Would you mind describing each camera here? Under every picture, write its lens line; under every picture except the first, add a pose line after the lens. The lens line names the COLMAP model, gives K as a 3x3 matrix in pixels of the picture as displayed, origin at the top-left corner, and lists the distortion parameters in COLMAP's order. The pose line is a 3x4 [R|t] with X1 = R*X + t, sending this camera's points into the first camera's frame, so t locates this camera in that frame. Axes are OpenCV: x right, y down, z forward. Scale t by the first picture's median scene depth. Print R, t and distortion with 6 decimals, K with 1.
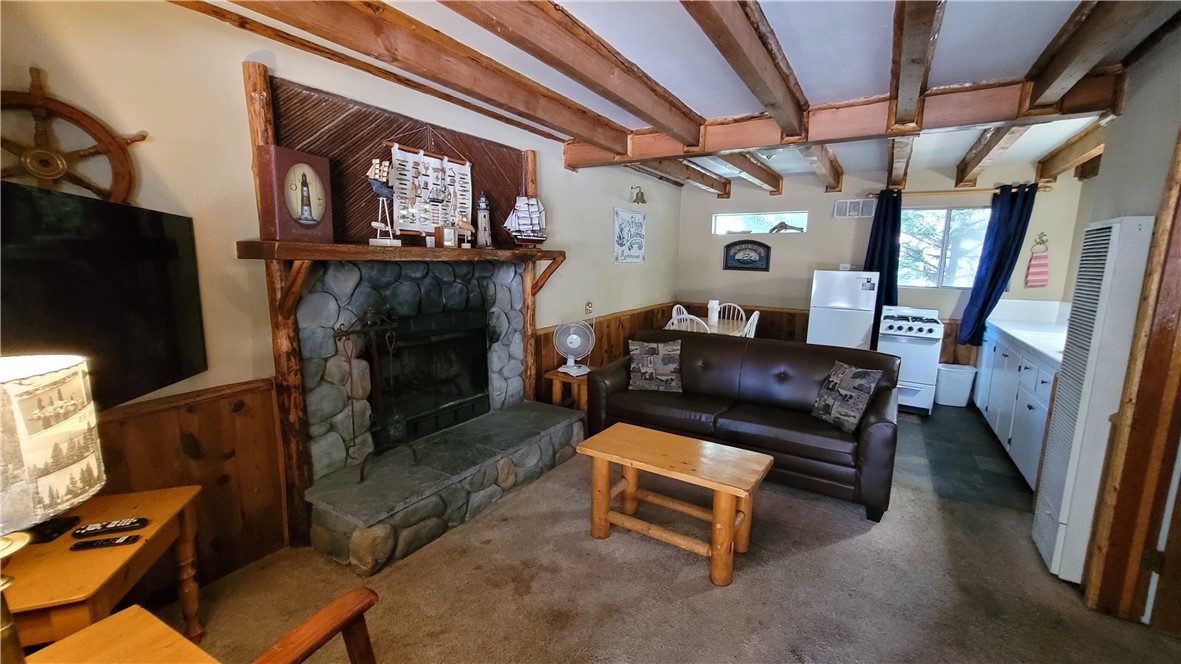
lens RADIAL K [[470.0, 0, 595.8], [0, 470.0, 328.6], [0, 0, 1]] dist [-0.000851, 0.000417]
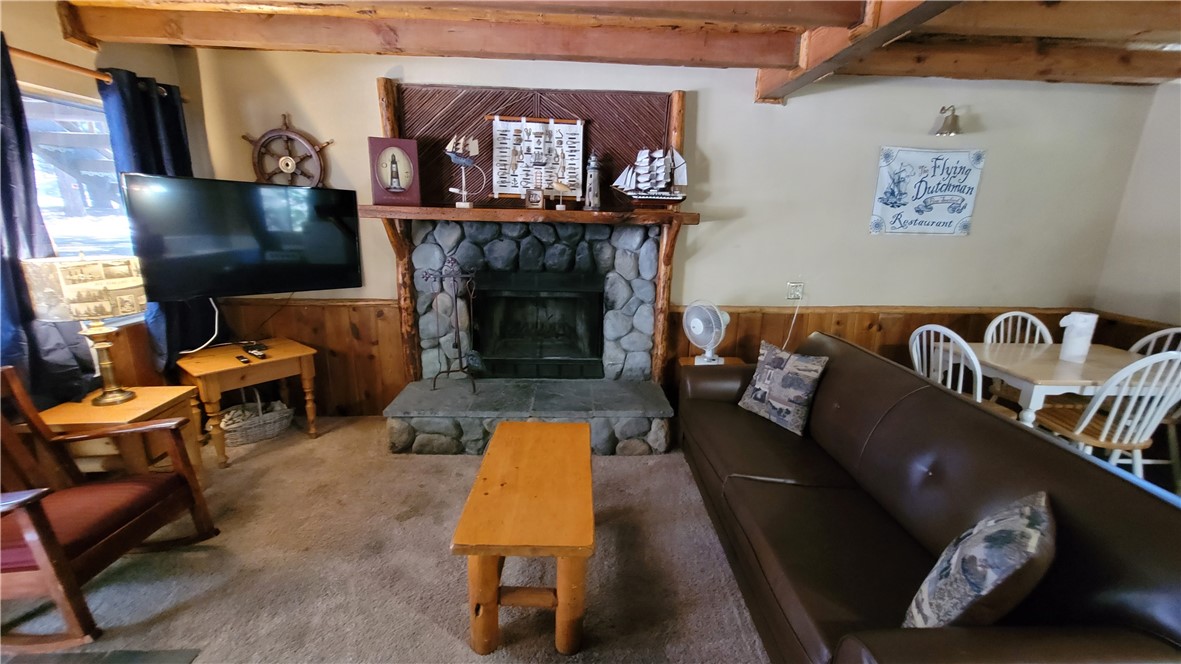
lens RADIAL K [[470.0, 0, 595.8], [0, 470.0, 328.6], [0, 0, 1]] dist [-0.000851, 0.000417]
pose [[0.565231, 0.197429, -0.800959, 0.637066], [-0.138777, 0.979858, 0.143592, -0.077451], [0.813176, 0.029993, 0.581245, 0.488870]]
